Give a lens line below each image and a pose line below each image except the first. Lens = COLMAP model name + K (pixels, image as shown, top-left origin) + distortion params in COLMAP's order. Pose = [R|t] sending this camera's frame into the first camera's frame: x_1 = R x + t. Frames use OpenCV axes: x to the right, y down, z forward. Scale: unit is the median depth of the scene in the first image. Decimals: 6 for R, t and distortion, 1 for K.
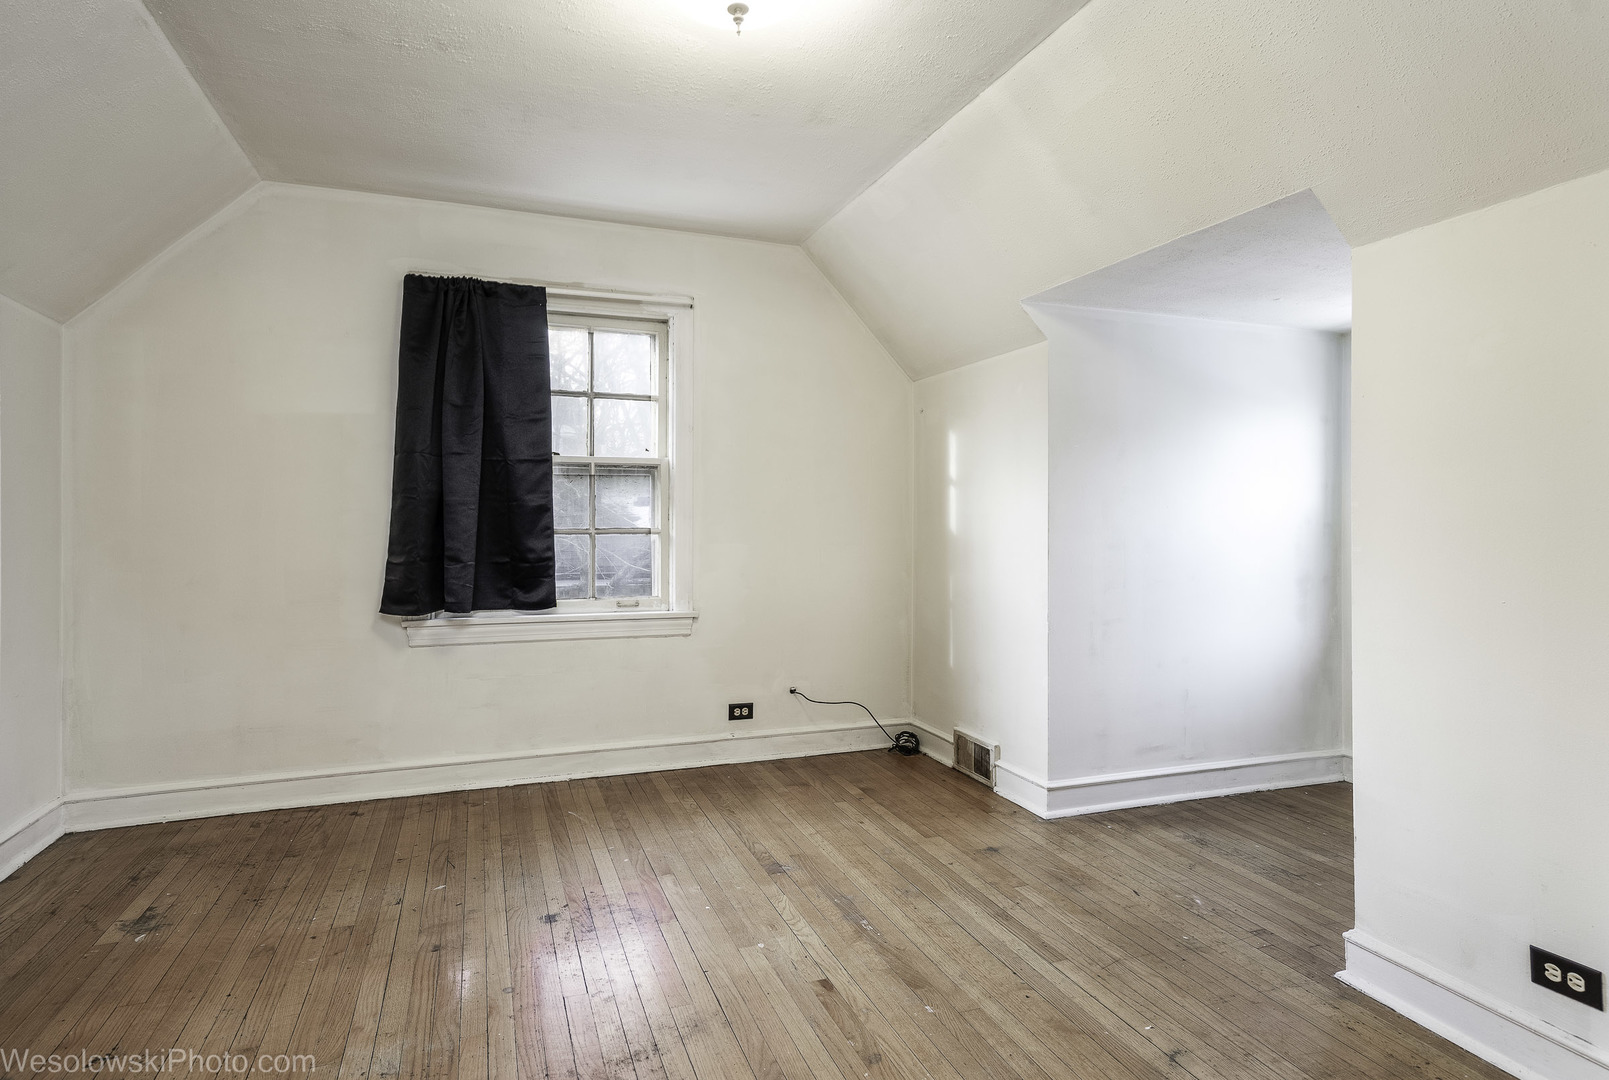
lens RADIAL K [[841.7, 0, 795.4], [0, 841.7, 529.0], [0, 0, 1]] dist [0.001640, -0.001092]
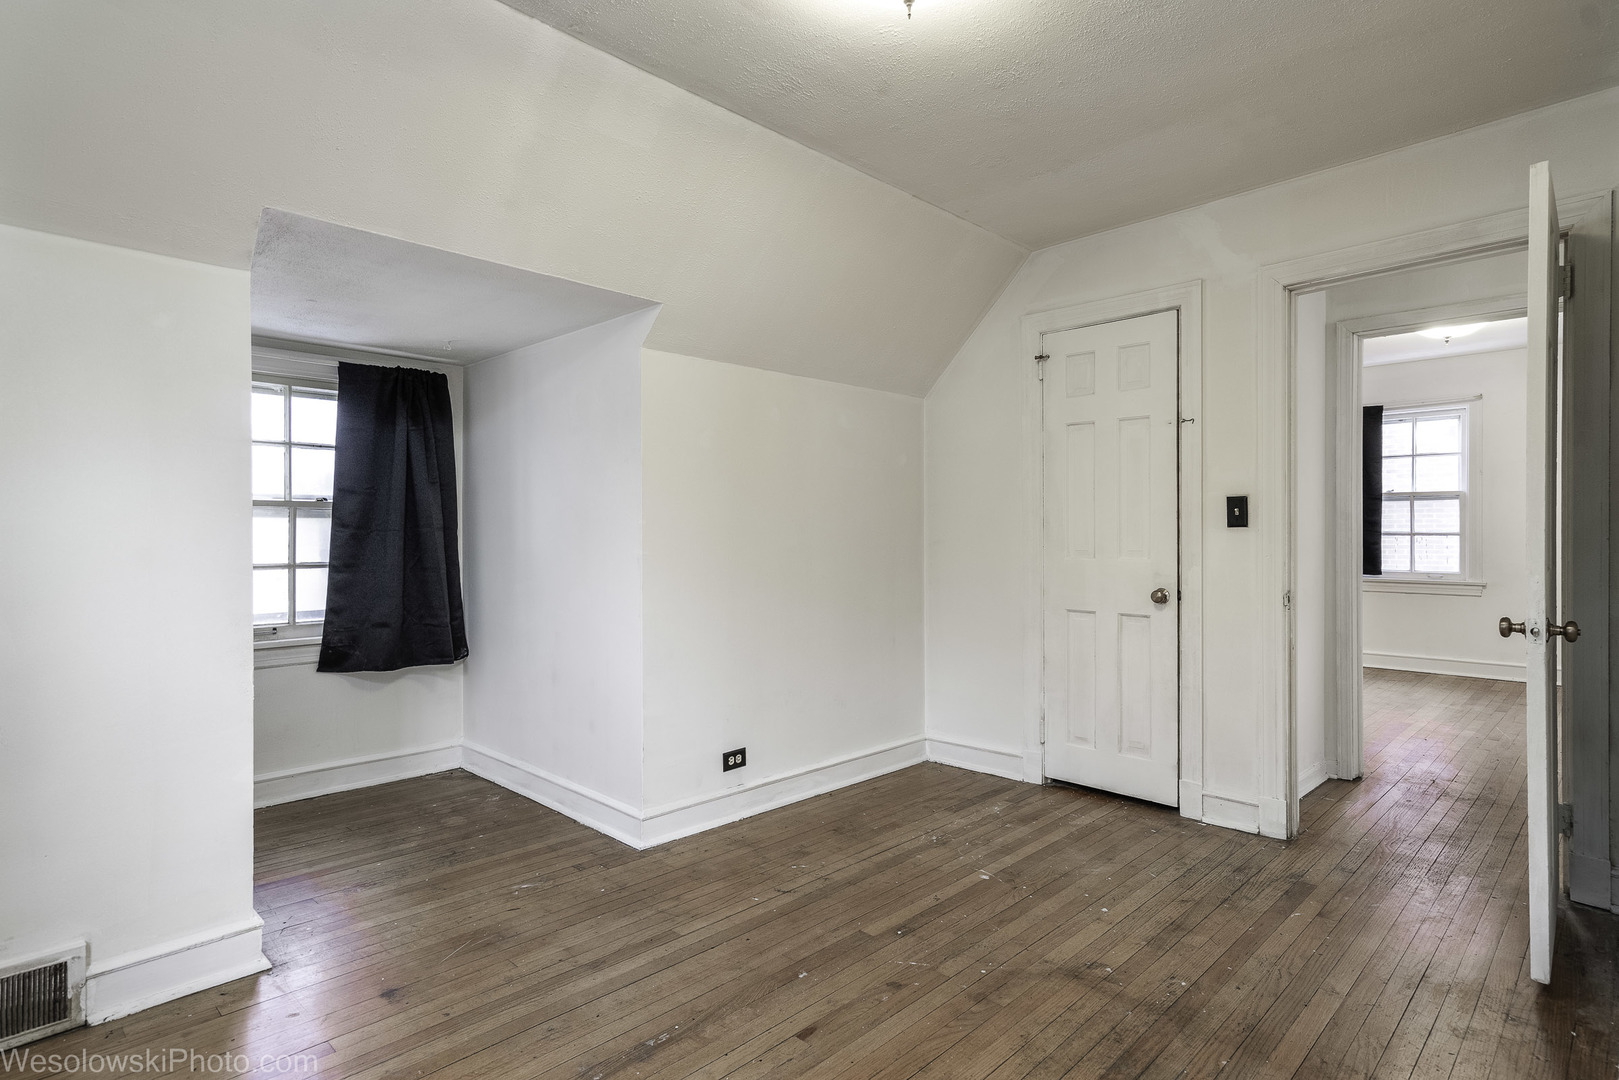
lens RADIAL K [[846.9, 0, 802.2], [0, 846.9, 538.2], [0, 0, 1]] dist [0.001640, -0.001092]
pose [[-0.416641, -0.005752, 0.909053, -0.489097], [0.016104, 0.999776, 0.013707, -0.009447], [-0.908929, 0.020350, -0.416455, 0.839119]]
